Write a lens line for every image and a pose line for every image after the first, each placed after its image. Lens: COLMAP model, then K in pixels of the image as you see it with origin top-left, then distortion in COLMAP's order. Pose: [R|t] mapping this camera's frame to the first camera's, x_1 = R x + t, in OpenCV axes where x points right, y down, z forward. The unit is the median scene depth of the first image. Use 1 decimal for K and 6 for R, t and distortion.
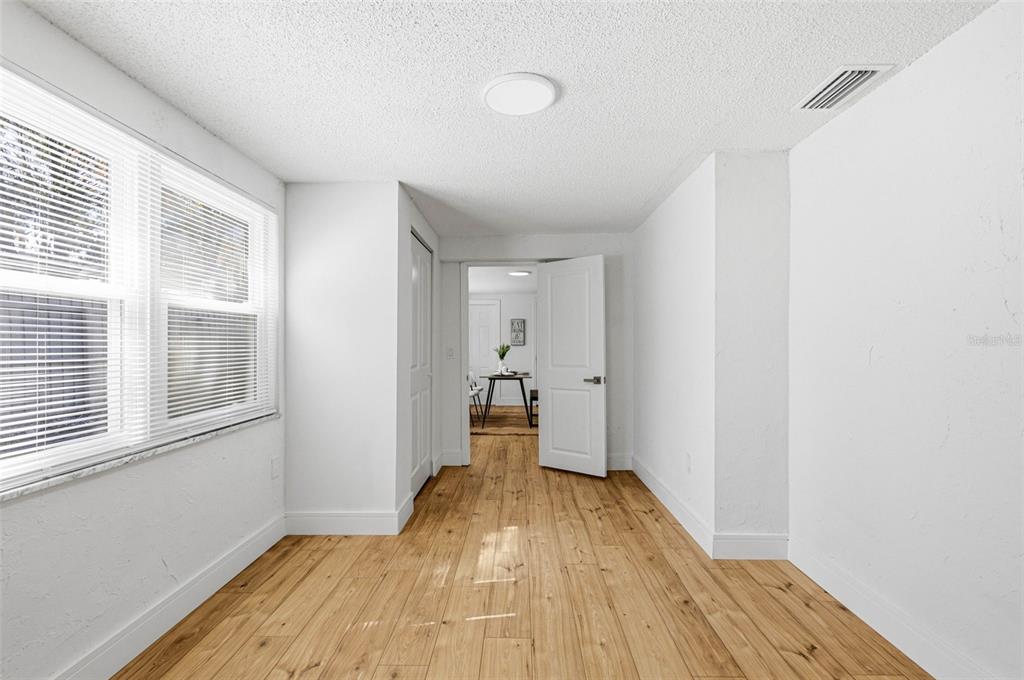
lens RADIAL K [[463.5, 0, 505.8], [0, 463.5, 345.9], [0, 0, 1]] dist [0.001258, -0.001690]
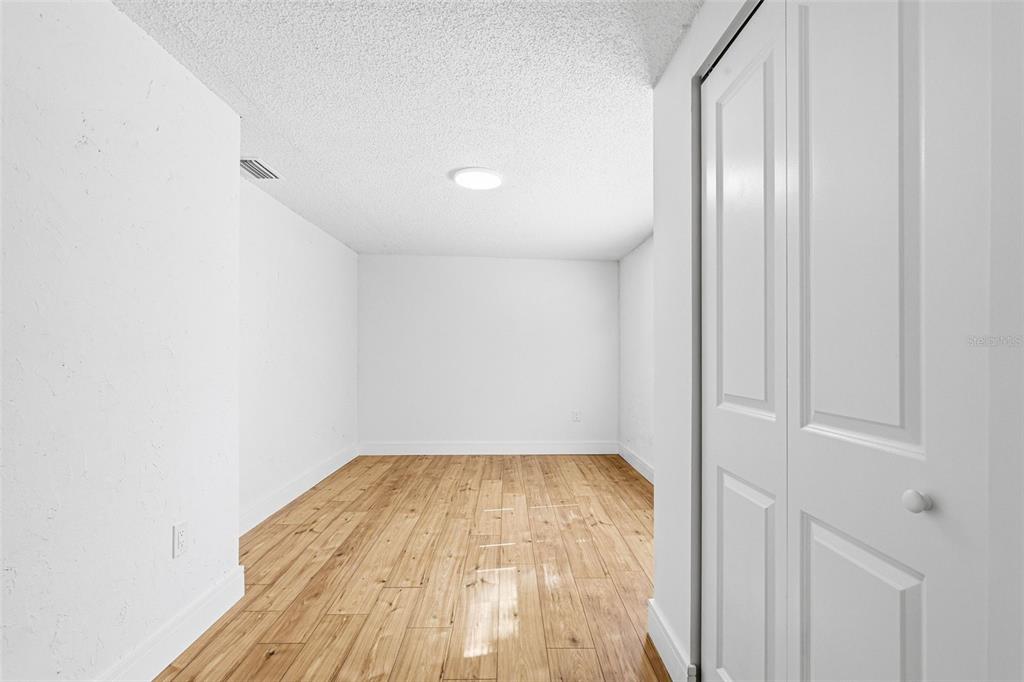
lens RADIAL K [[463.5, 0, 528.9], [0, 463.5, 346.1], [0, 0, 1]] dist [0.001258, -0.001690]
pose [[-0.996695, -0.003595, -0.081158, -0.008109], [-0.002568, 0.999915, -0.012751, 0.009018], [0.081197, -0.012501, -0.996620, 1.814020]]
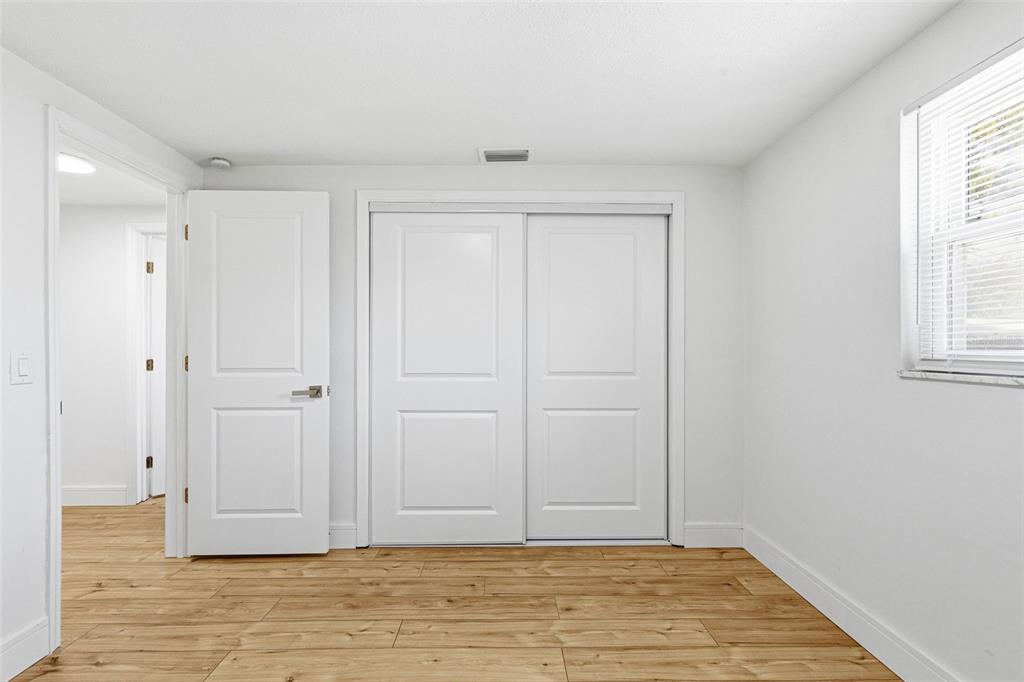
lens RADIAL K [[463.5, 0, 508.7], [0, 463.5, 352.1], [0, 0, 1]] dist [0.001258, -0.001690]
pose [[-0.049094, 0.009116, 0.998753, -0.494389], [-0.006323, 0.999935, -0.009437, 0.019433], [-0.998774, -0.006779, -0.049034, 0.738141]]
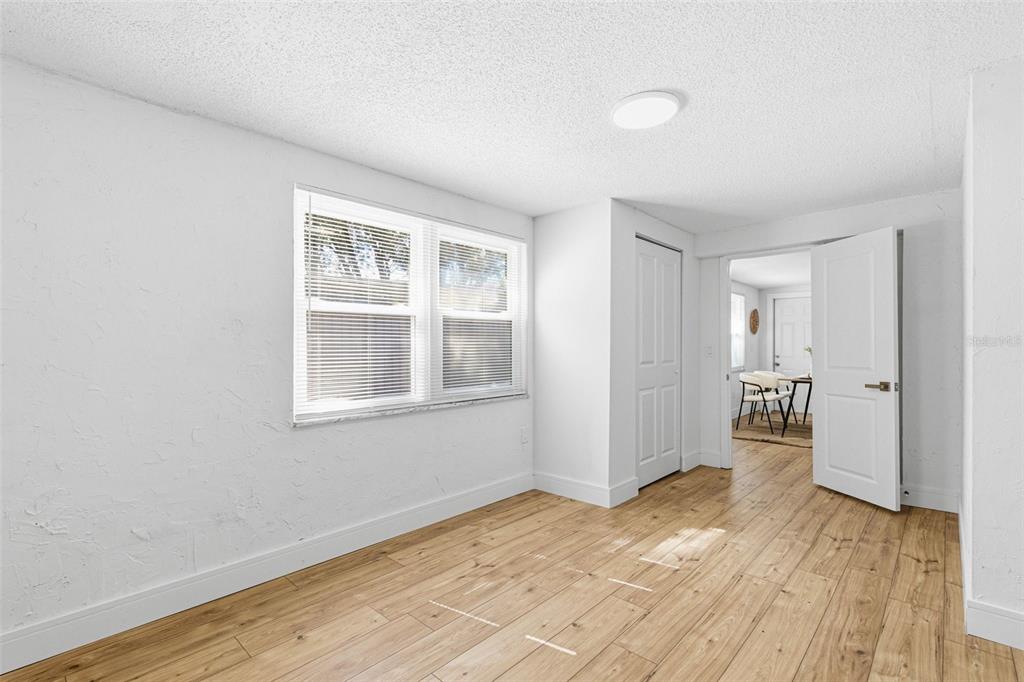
lens RADIAL K [[463.5, 0, 509.5], [0, 463.5, 346.2], [0, 0, 1]] dist [0.001258, -0.001690]
pose [[0.748103, 0.000278, -0.663583, 0.373226], [-0.000067, 1.000000, 0.000343, 0.008596], [0.663583, -0.000212, 0.748103, -0.019039]]
